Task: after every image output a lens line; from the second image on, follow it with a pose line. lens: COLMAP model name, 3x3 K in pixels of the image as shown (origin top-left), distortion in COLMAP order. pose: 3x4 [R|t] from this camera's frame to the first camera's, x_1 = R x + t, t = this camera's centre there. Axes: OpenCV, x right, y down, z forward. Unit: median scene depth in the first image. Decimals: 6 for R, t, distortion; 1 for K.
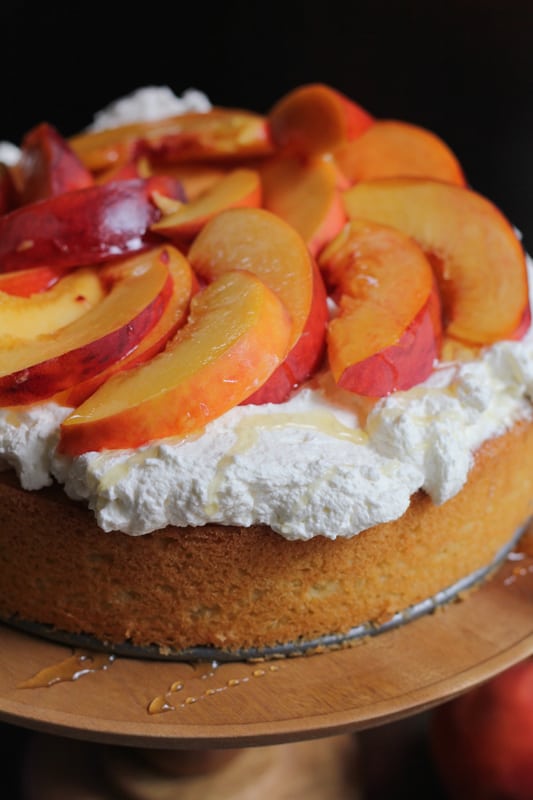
lens RADIAL K [[2160.1, 0, 266.5], [0, 2160.1, 400.0], [0, 0, 1]] dist [-0.021902, -1.440576]
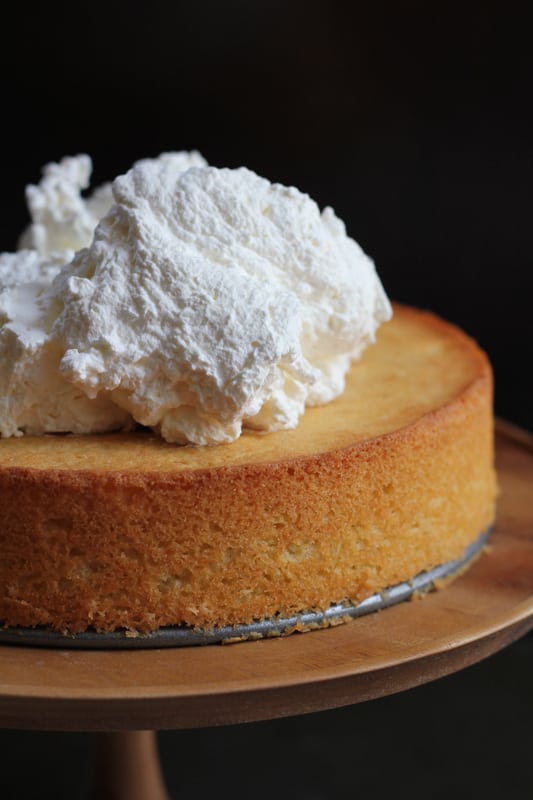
lens RADIAL K [[2160.1, 0, 266.5], [0, 2160.1, 400.0], [0, 0, 1]] dist [-0.021902, -1.440576]
pose [[0.988969, -0.059800, 0.135513, -0.109221], [0.099355, 0.946353, -0.307480, 0.310508], [-0.109856, 0.317552, 0.941856, 0.112660]]
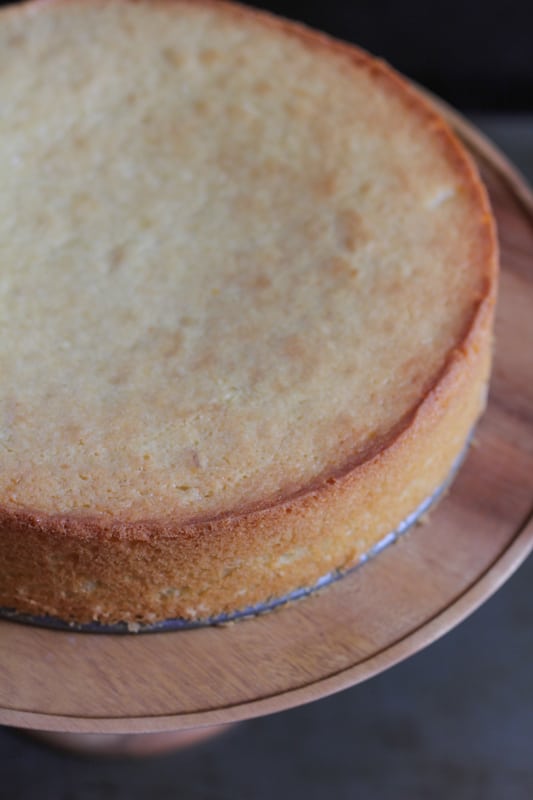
lens RADIAL K [[2160.1, 0, 266.5], [0, 2160.1, 400.0], [0, 0, 1]] dist [-0.021902, -1.440576]
pose [[0.991335, -0.086341, 0.098994, -0.076179], [0.053366, 0.953356, 0.297094, -0.271667], [-0.120028, -0.289236, 0.949703, 0.095992]]
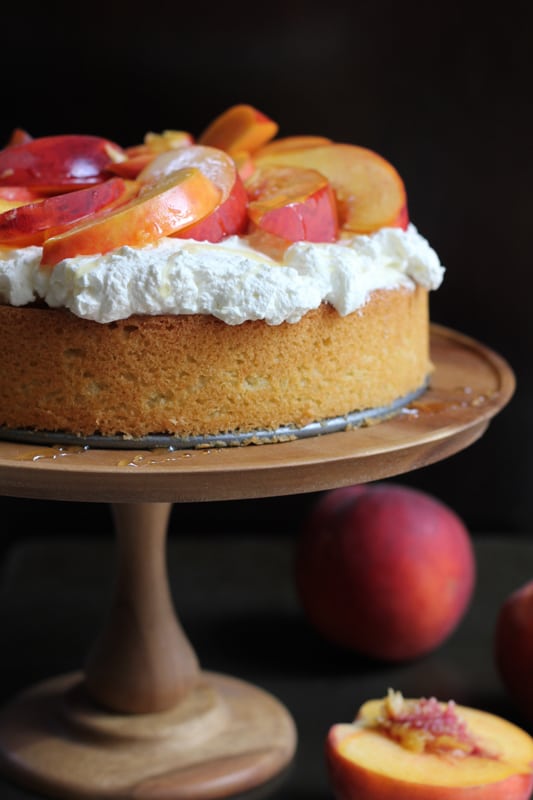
lens RADIAL K [[2160.1, 0, 266.5], [0, 2160.1, 400.0], [0, 0, 1]] dist [-0.021902, -1.440576]
pose [[0.997697, -0.027792, 0.061865, -0.044349], [0.048027, 0.933578, -0.355142, 0.539657], [-0.047886, 0.357295, 0.932763, -0.151315]]
